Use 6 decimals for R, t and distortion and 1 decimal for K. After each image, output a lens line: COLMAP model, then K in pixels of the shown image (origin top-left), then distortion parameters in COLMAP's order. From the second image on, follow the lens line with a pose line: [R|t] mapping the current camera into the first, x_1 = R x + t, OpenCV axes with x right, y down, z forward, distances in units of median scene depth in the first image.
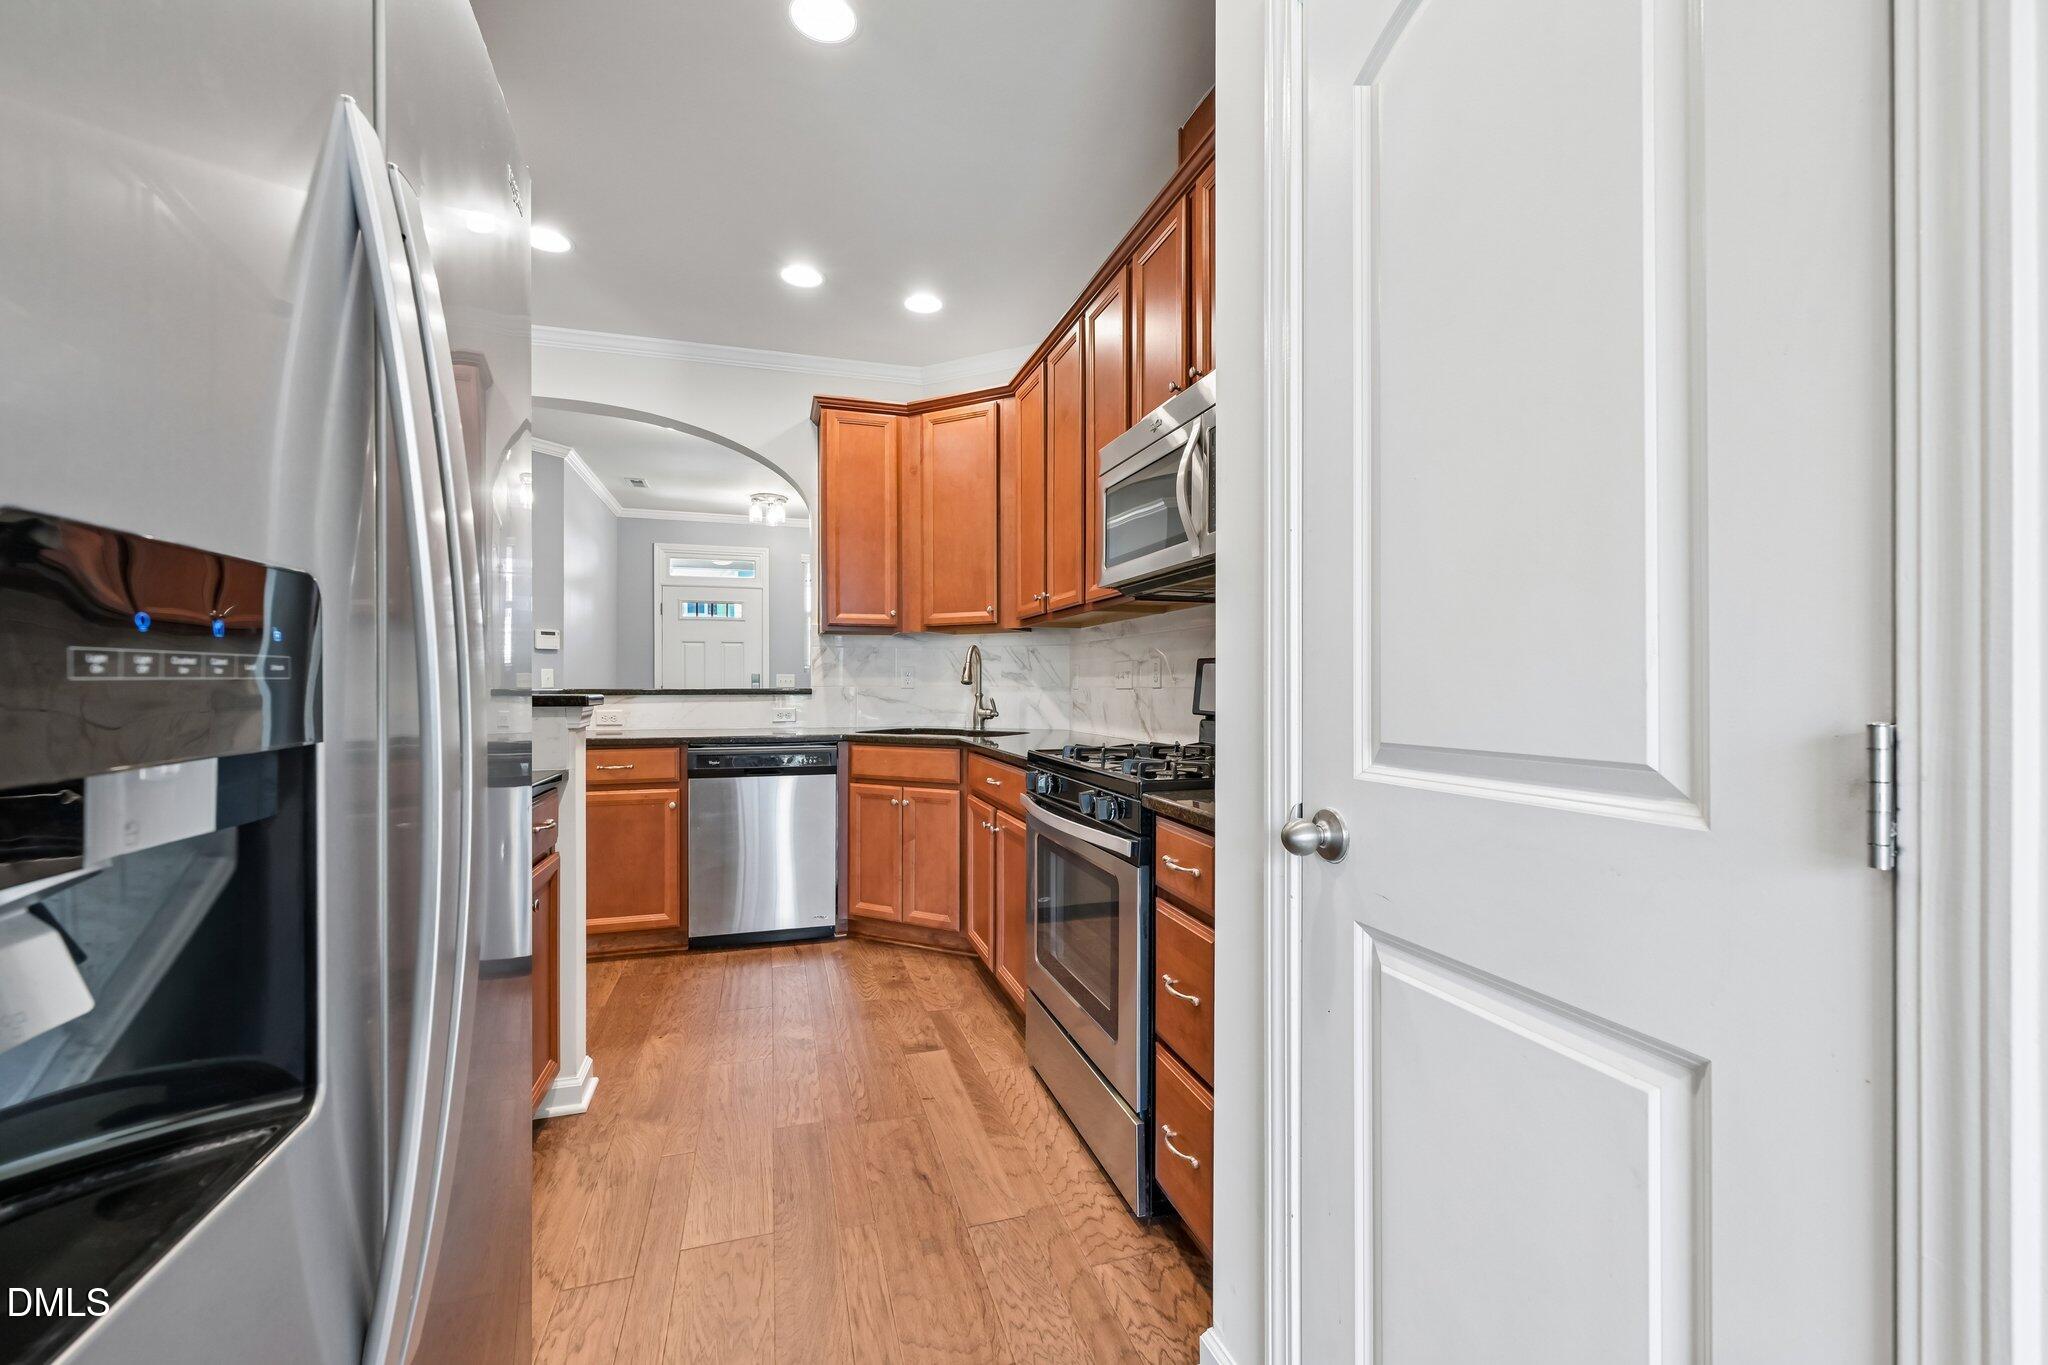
lens RADIAL K [[828.1, 0, 1020.2], [0, 828.1, 679.9], [0, 0, 1]] dist [-0.001922, -0.000134]
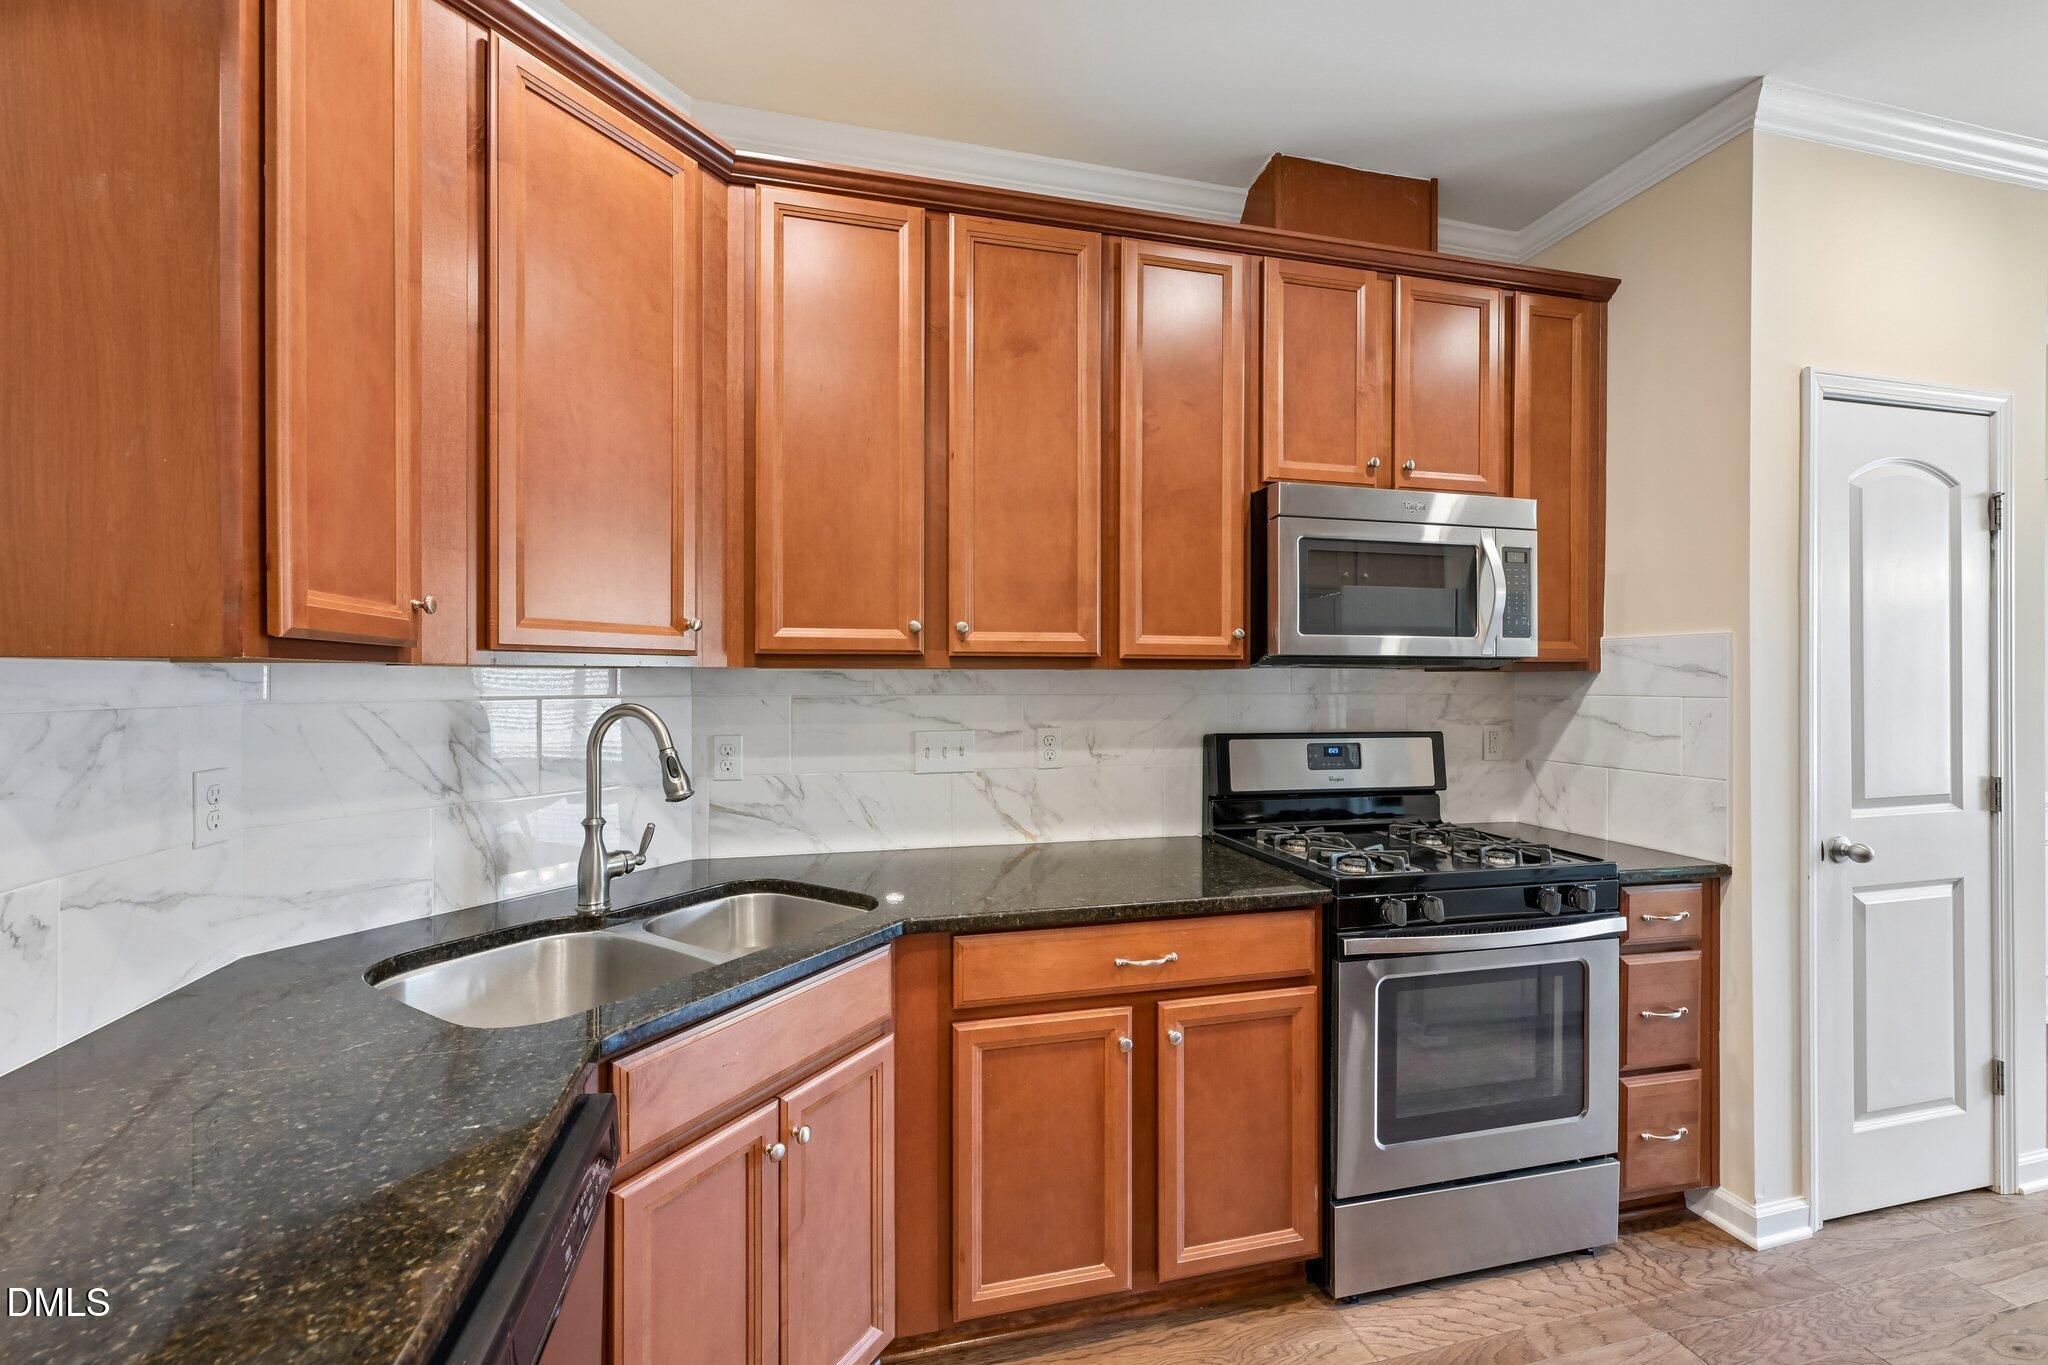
lens RADIAL K [[809.1, 0, 1024.0], [0, 809.1, 682.5], [0, 0, 1]] dist [0.000733, 0.000056]
pose [[0.049951, -0.006099, 0.998733, -0.784117], [-0.008068, 0.999946, 0.006510, -0.097521], [-0.998719, -0.008383, 0.049899, 1.368345]]
